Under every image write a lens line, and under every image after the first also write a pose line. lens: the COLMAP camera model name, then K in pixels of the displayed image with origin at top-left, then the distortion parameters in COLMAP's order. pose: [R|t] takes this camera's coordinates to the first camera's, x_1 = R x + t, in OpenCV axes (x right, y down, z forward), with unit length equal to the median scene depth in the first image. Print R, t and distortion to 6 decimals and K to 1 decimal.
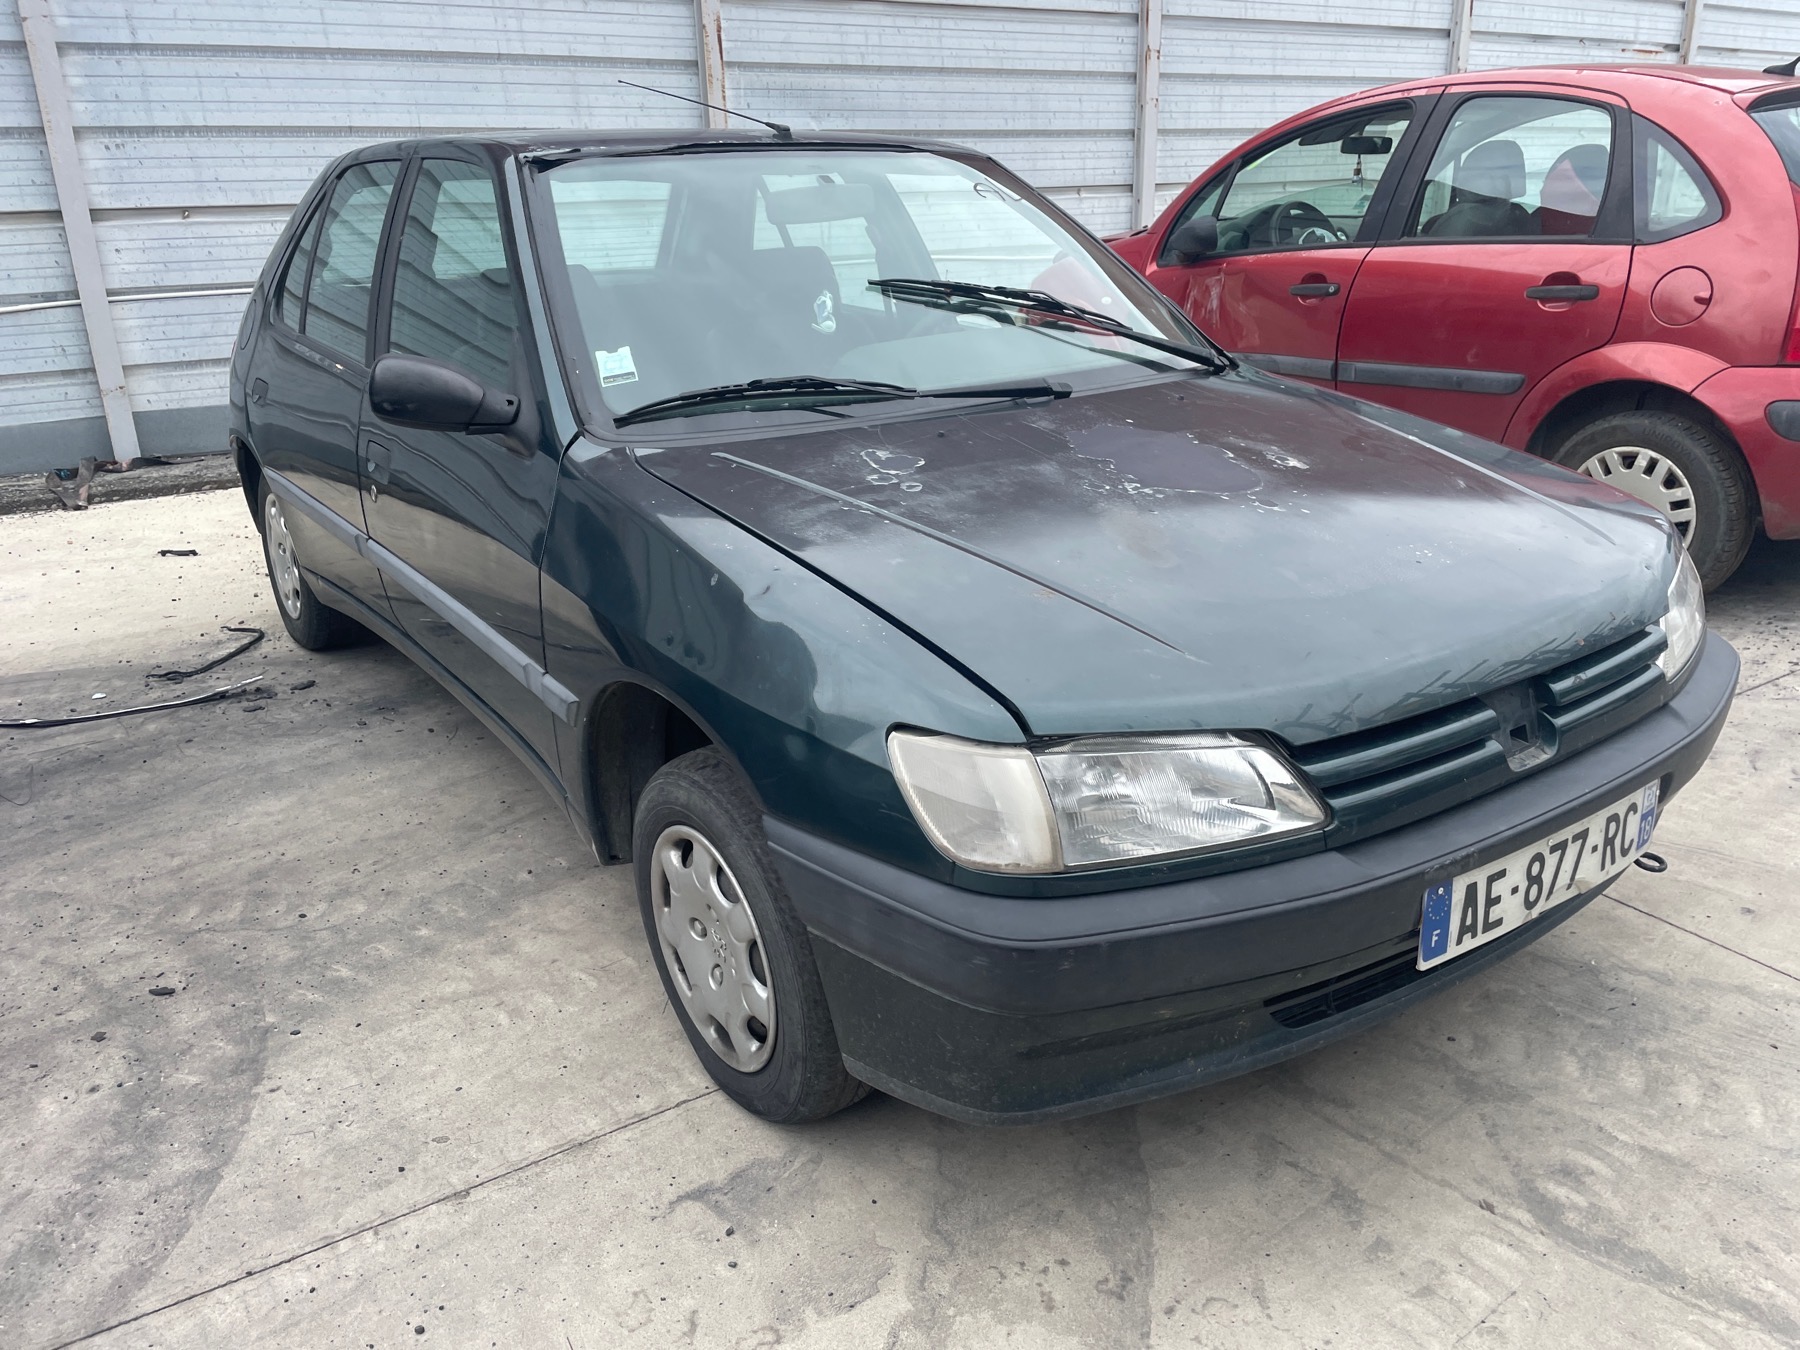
lens RADIAL K [[1365.8, 0, 886.4], [0, 1365.8, 662.9], [0, 0, 1]] dist [0.026000, -0.042648]
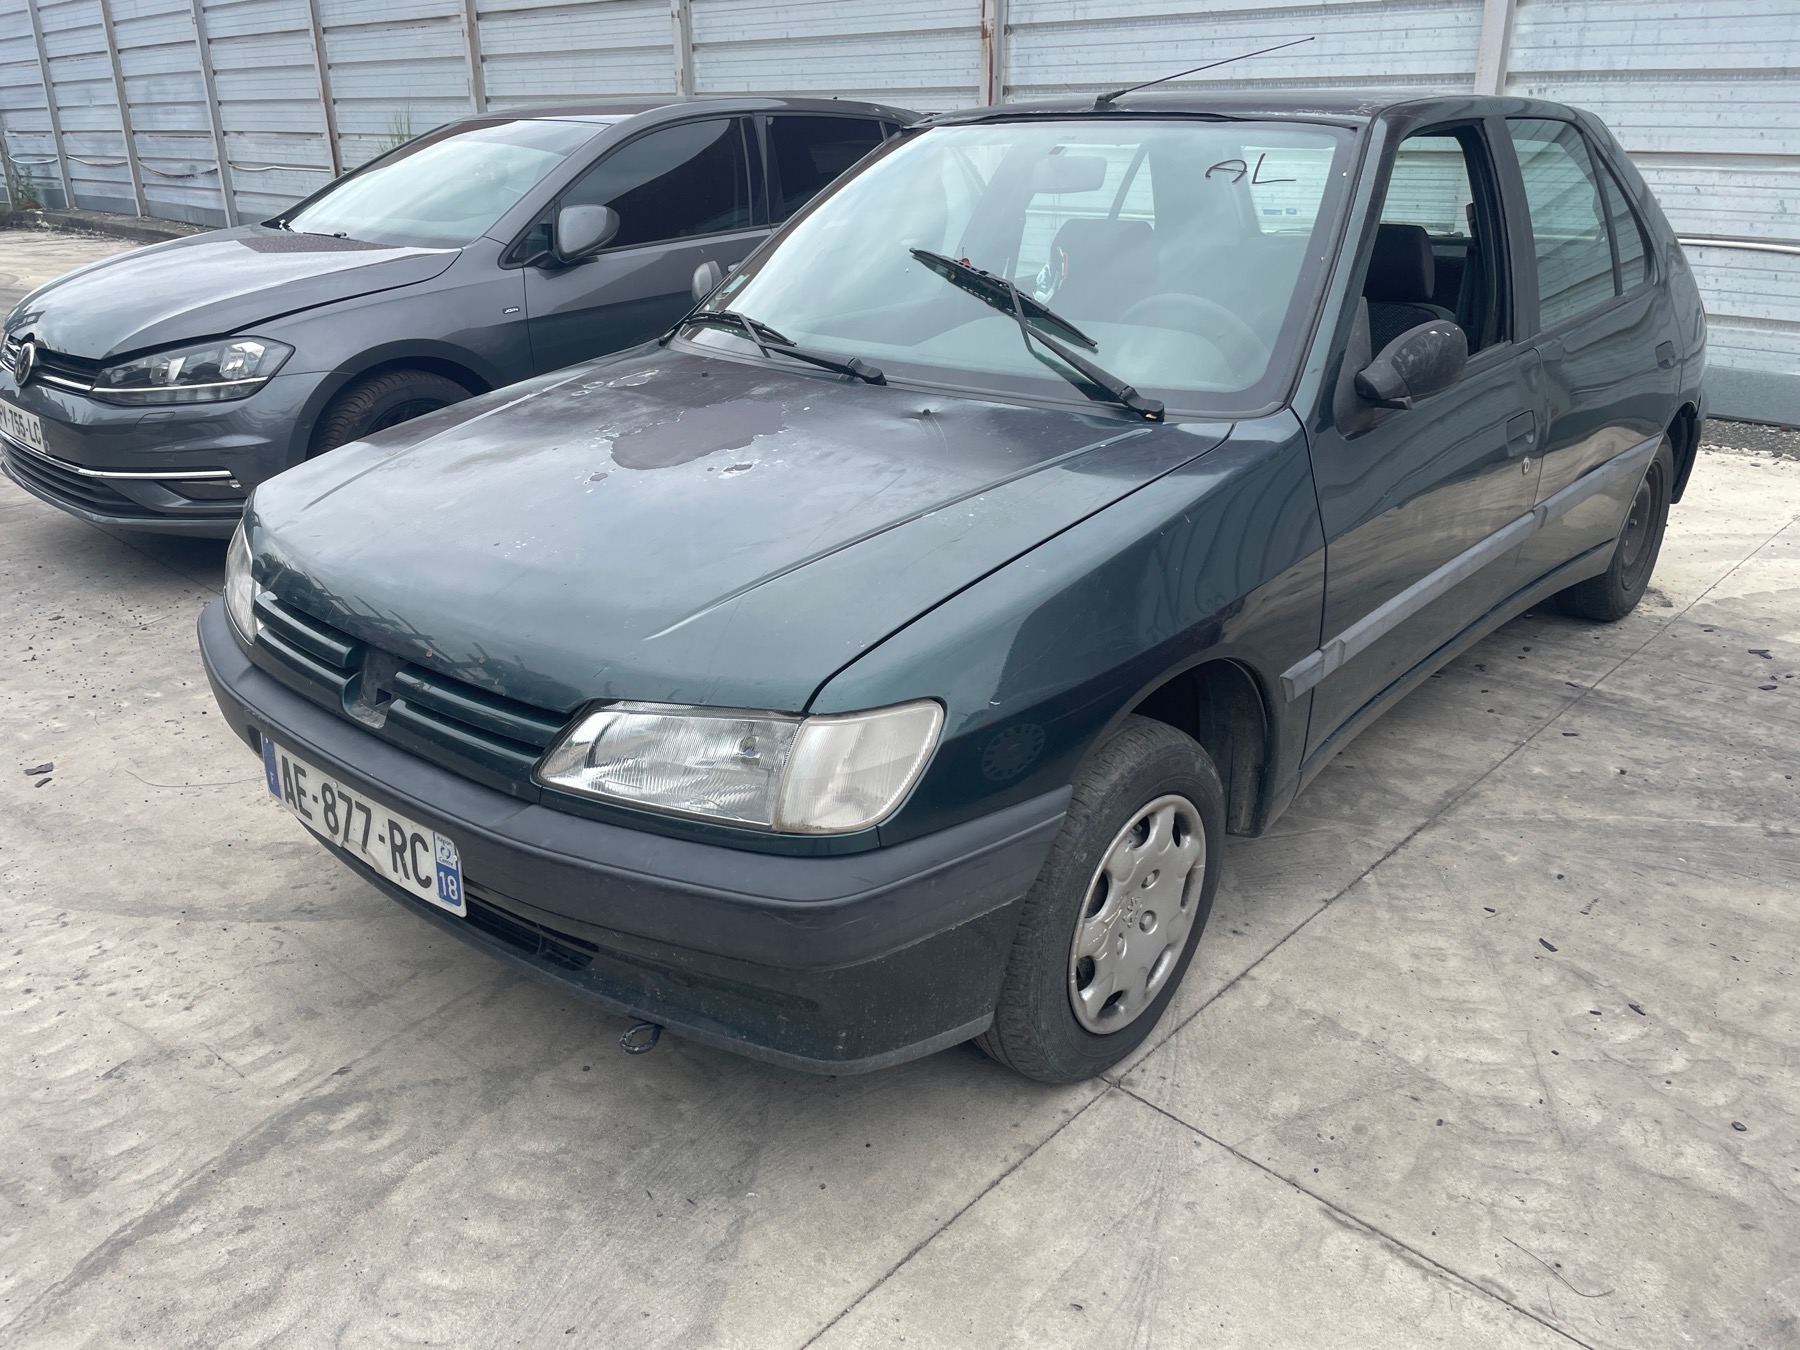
lens RADIAL K [[1365.8, 0, 890.4], [0, 1365.8, 686.9], [0, 0, 1]] dist [0.026000, -0.042648]
pose [[0.229461, 0.383557, -0.894557, 1.391533], [-0.331452, 0.894940, 0.298701, -0.366556], [0.915143, 0.227963, 0.332484, 0.935122]]
